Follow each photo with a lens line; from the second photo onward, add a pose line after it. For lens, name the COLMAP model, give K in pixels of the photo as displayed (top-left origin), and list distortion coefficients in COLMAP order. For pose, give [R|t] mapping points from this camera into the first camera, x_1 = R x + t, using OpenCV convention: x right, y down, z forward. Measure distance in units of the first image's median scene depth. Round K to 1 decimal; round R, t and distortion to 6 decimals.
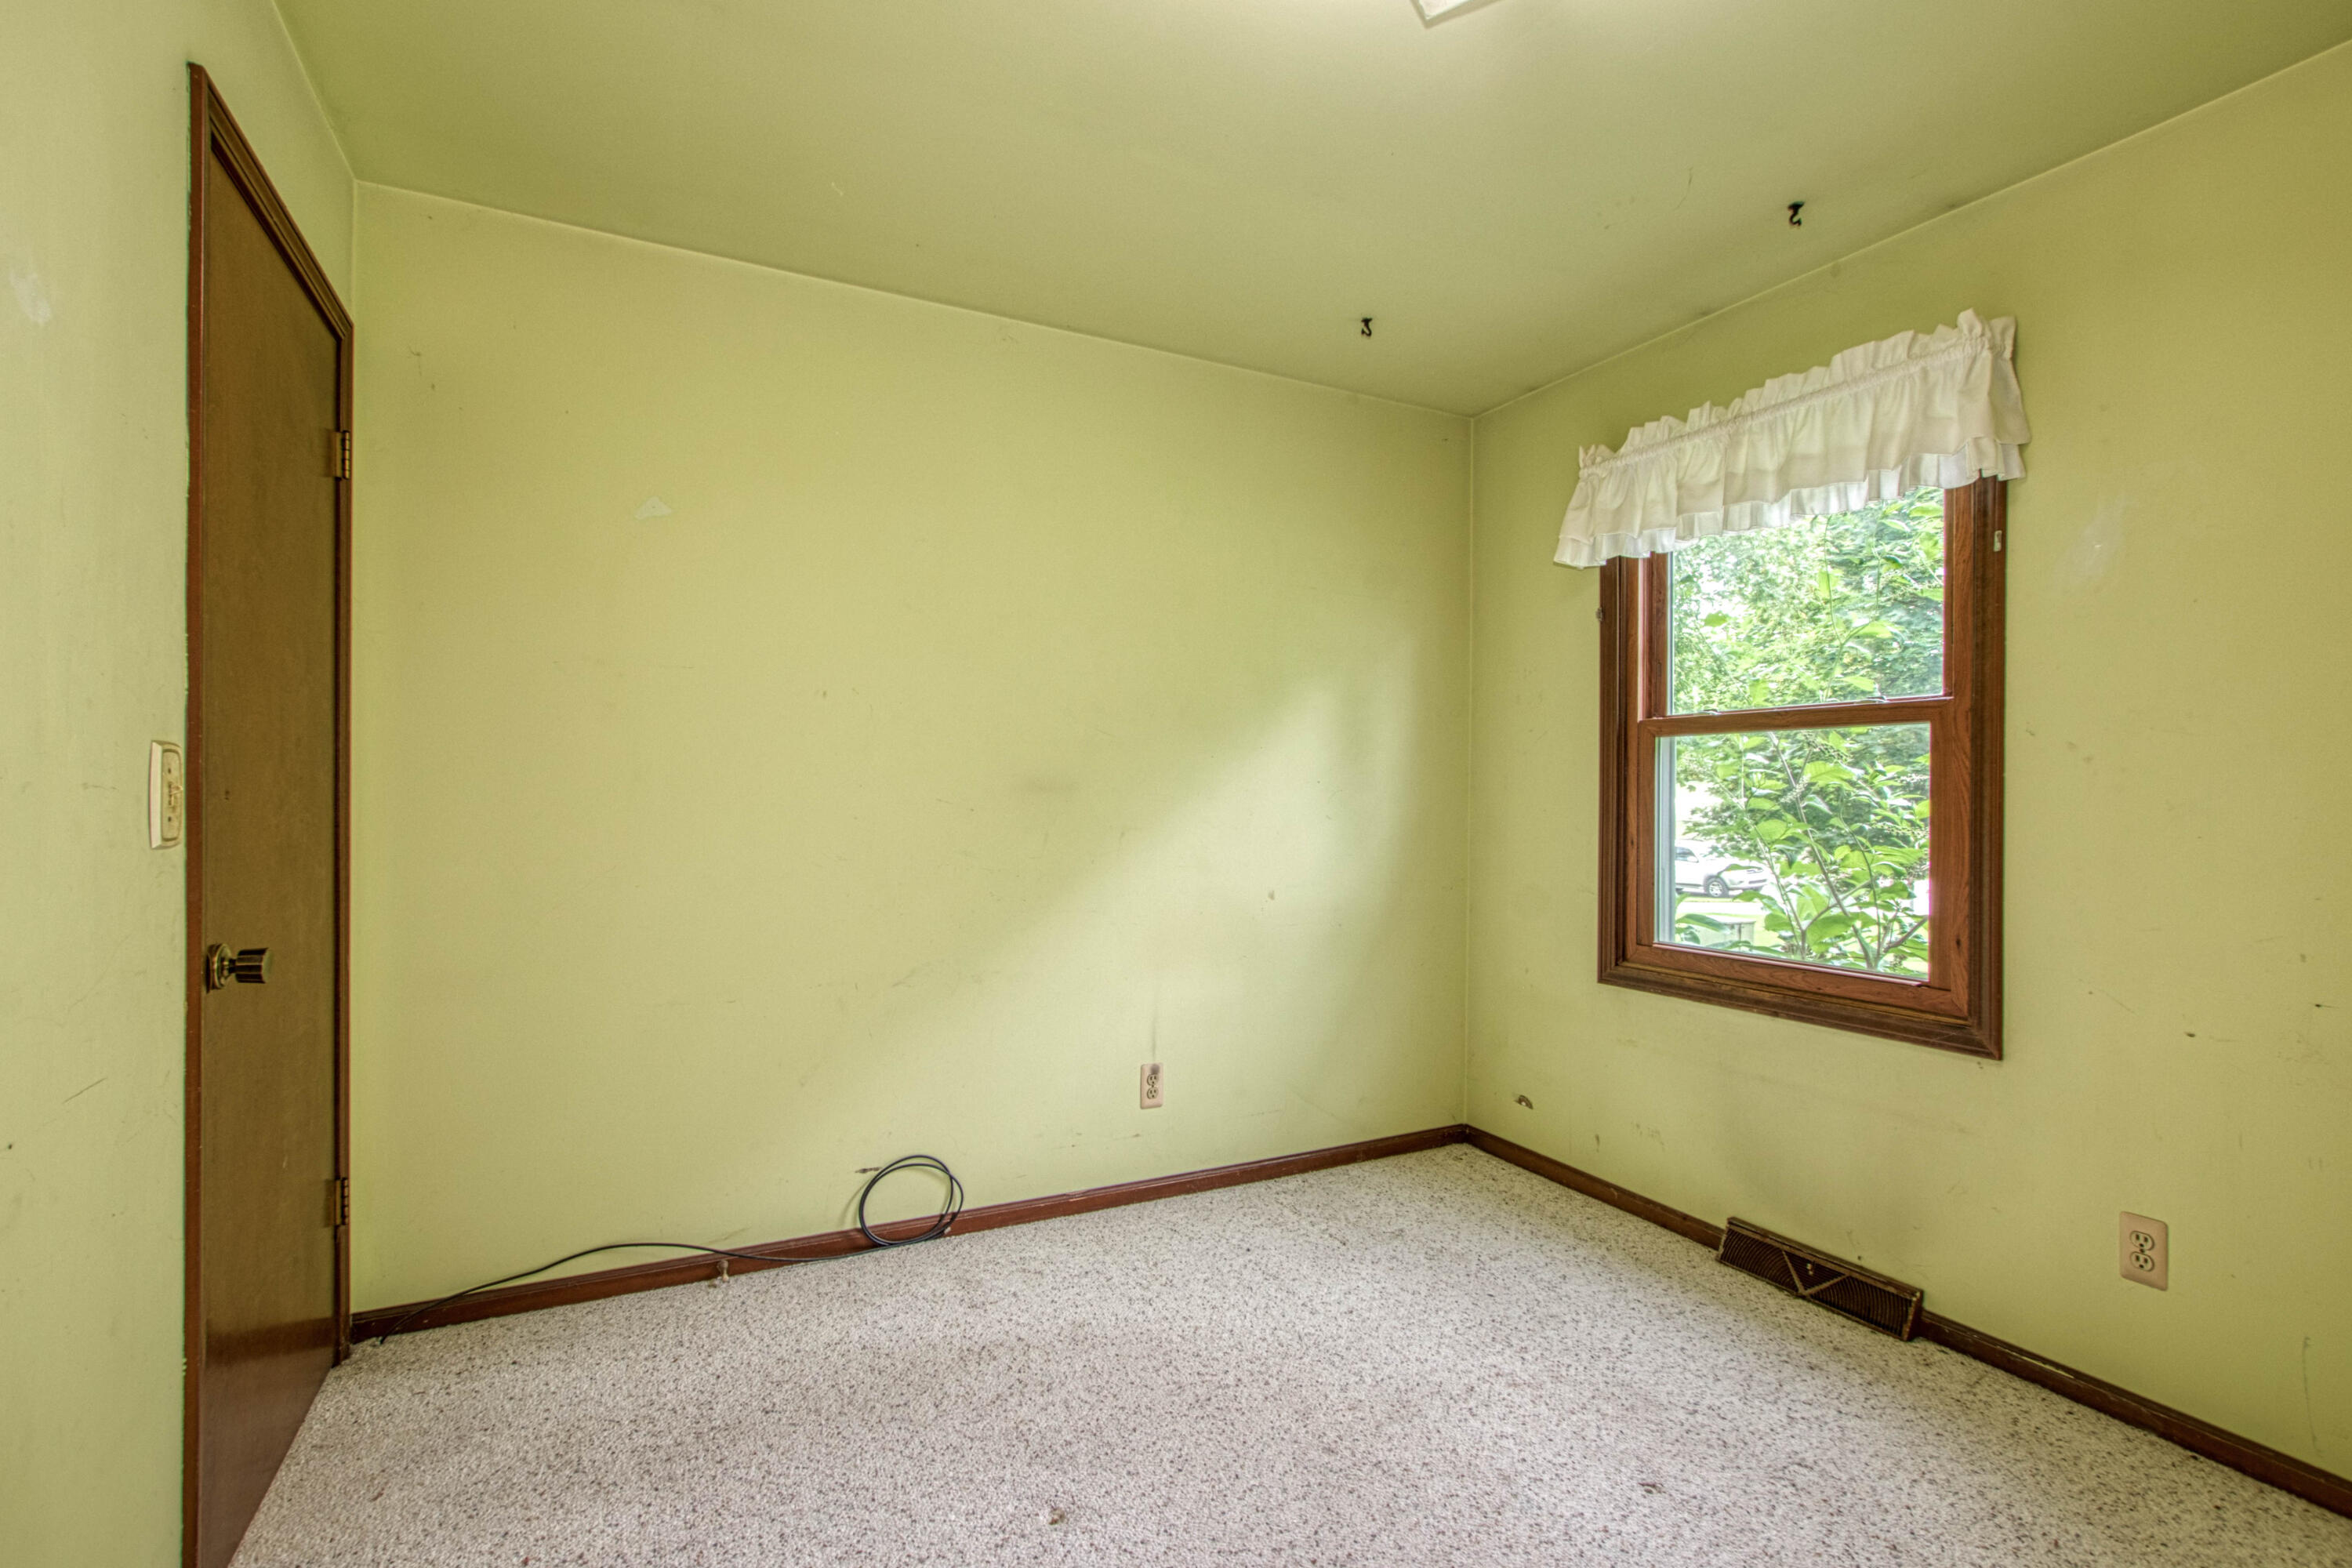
lens RADIAL K [[1163.0, 0, 1191.4], [0, 1163.0, 793.2], [0, 0, 1]] dist [-0.014301, 0.000432]
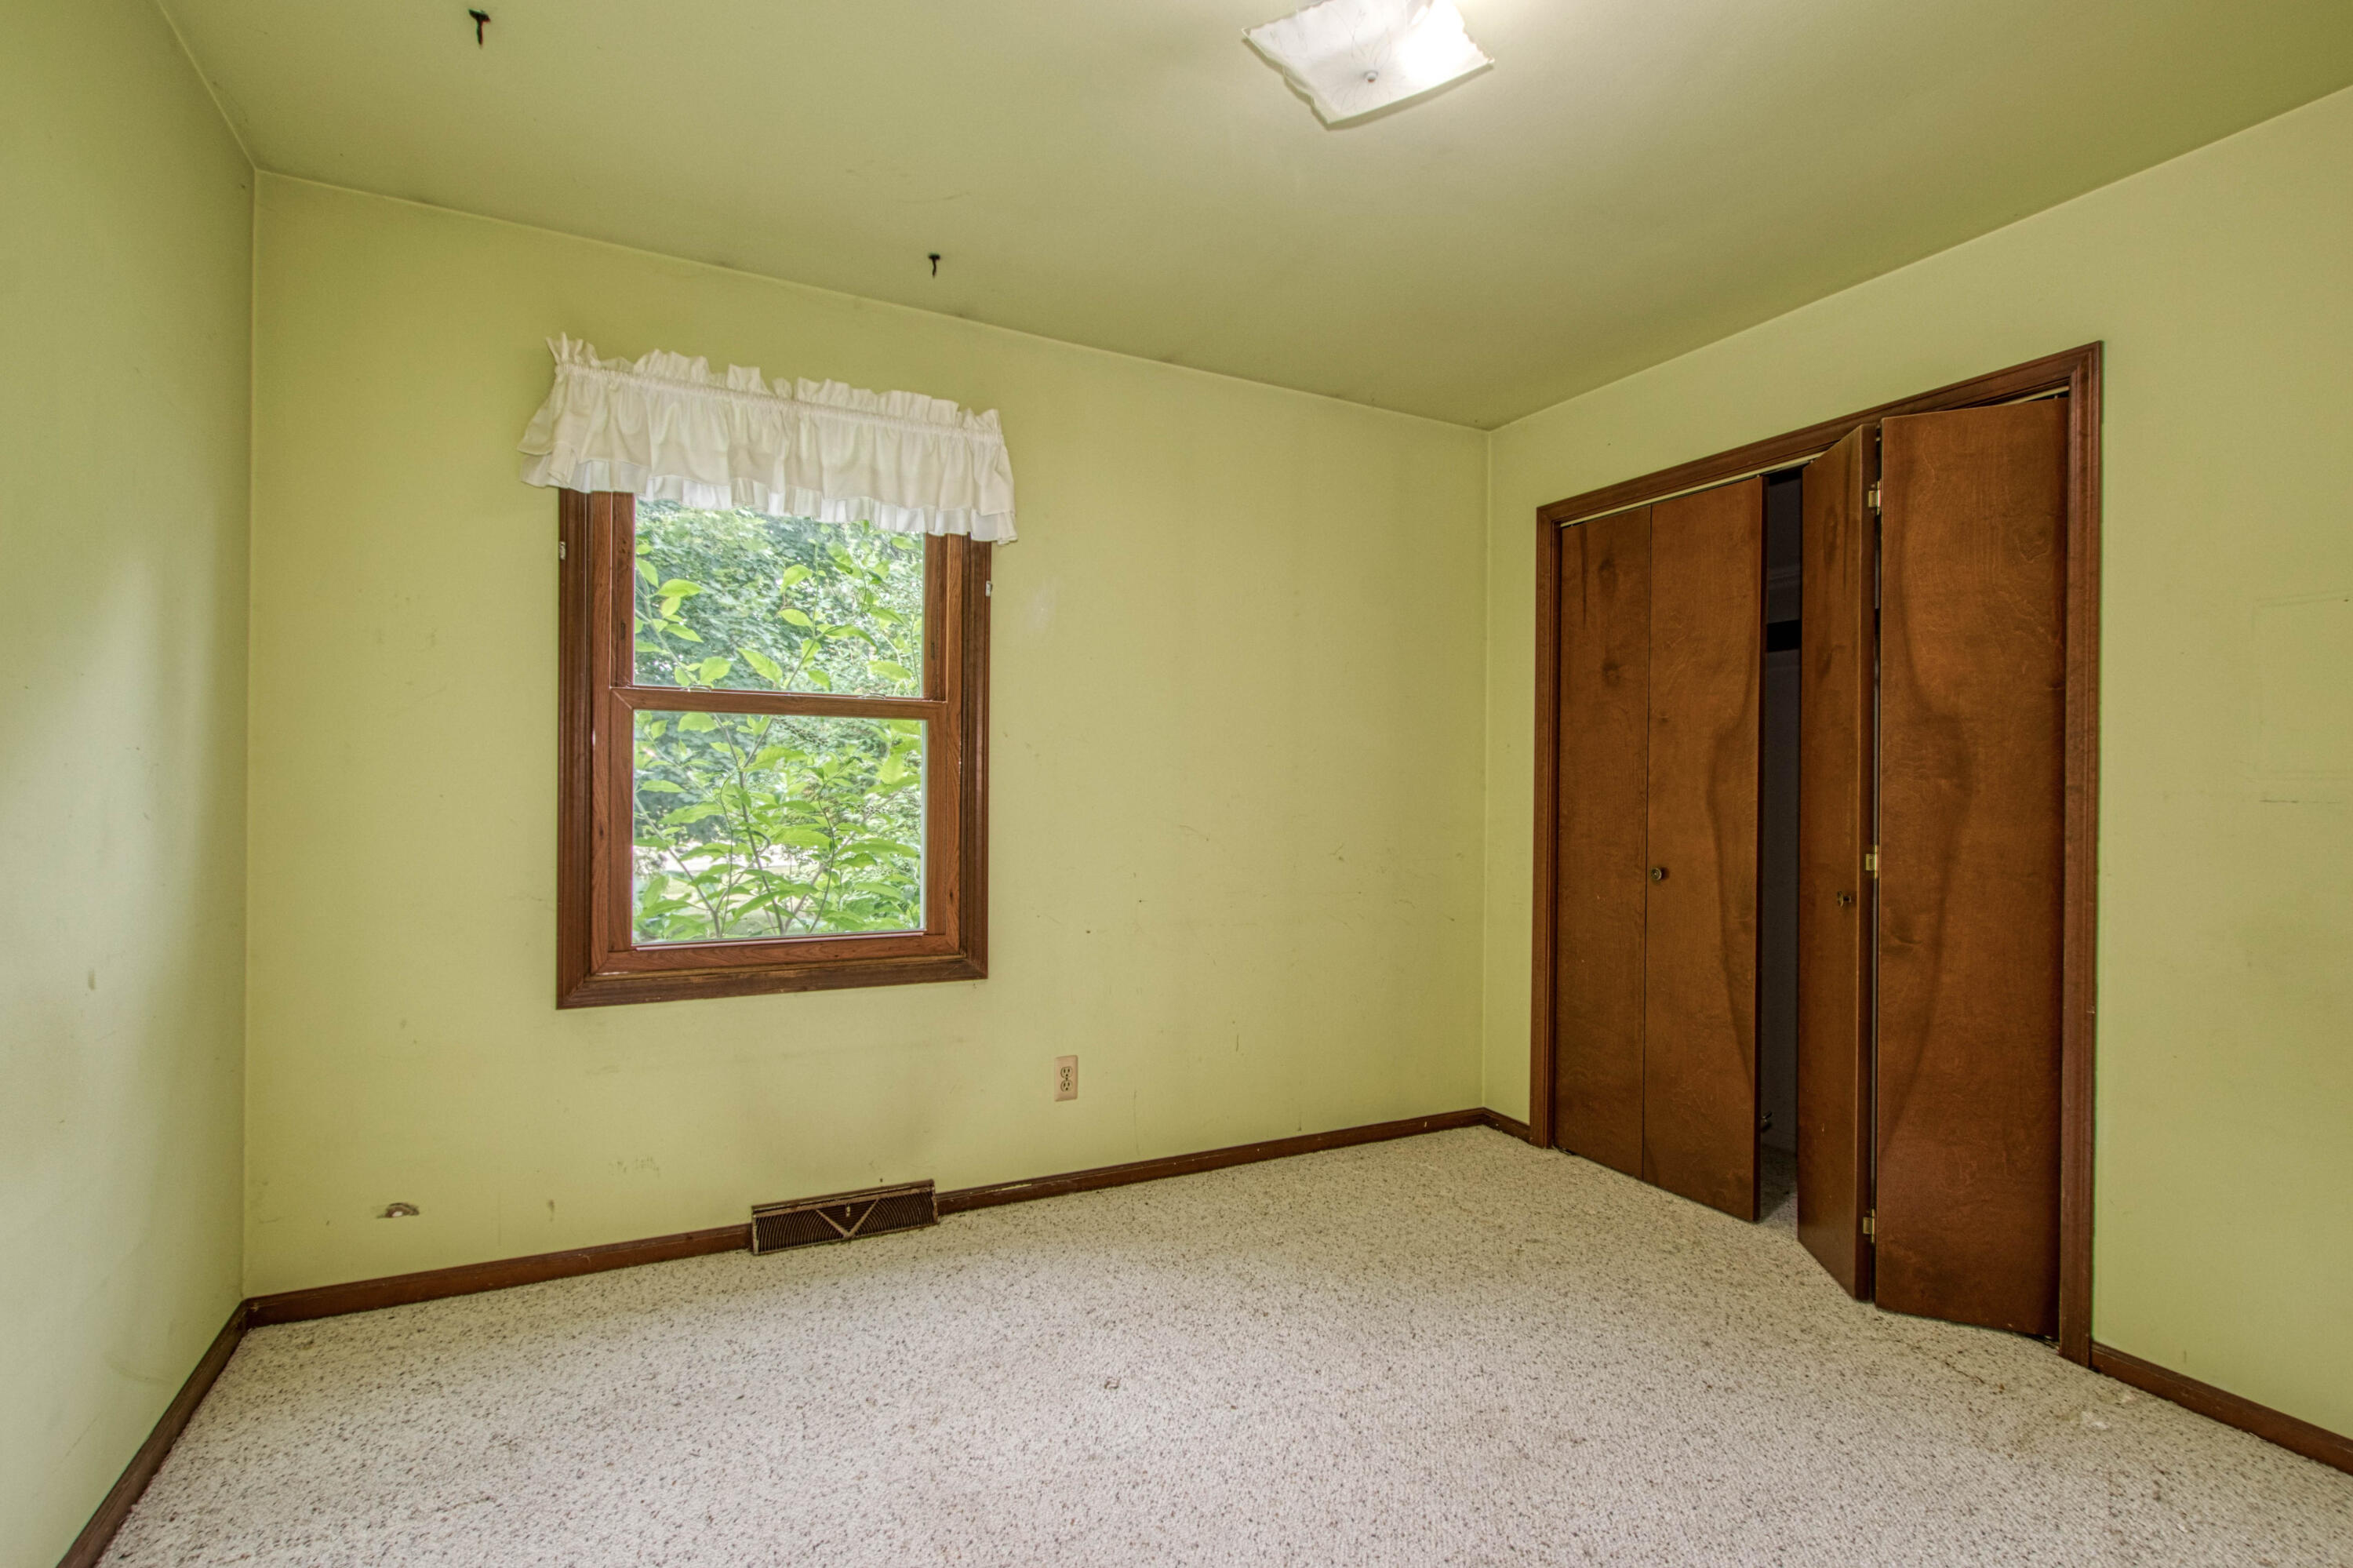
lens RADIAL K [[1120.1, 0, 1176.5], [0, 1120.1, 784.0], [0, 0, 1]] dist [-0.001570, 0.000470]
pose [[-0.036529, -0.005981, 0.999315, -0.529318], [-0.011759, 0.999915, 0.005555, -0.002448], [-0.999263, -0.011548, -0.036596, 0.727879]]
